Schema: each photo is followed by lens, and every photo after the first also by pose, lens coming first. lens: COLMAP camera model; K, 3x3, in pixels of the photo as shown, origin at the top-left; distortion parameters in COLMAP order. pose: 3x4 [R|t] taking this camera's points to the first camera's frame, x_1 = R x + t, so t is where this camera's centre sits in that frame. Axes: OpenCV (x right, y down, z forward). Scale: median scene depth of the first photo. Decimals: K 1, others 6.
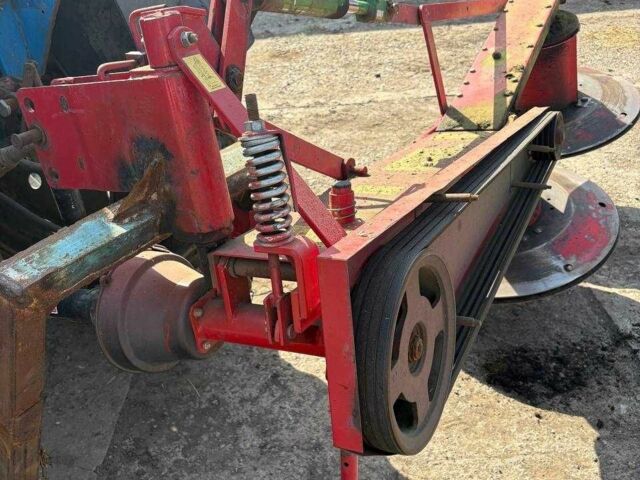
lens RADIAL K [[629.4, 0, 320.0], [0, 629.4, 240.0], [0, 0, 1]] dist [0.009600, -0.009424]
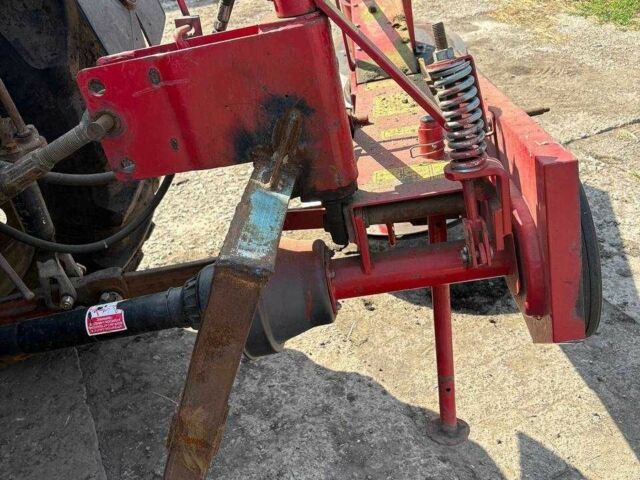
lens RADIAL K [[629.4, 0, 320.0], [0, 629.4, 240.0], [0, 0, 1]] dist [0.009600, -0.009424]
pose [[0.908720, -0.226308, 0.350731, -0.304341], [0.218527, 0.973848, 0.062183, 0.000178], [-0.355631, 0.020137, 0.934409, 0.056912]]
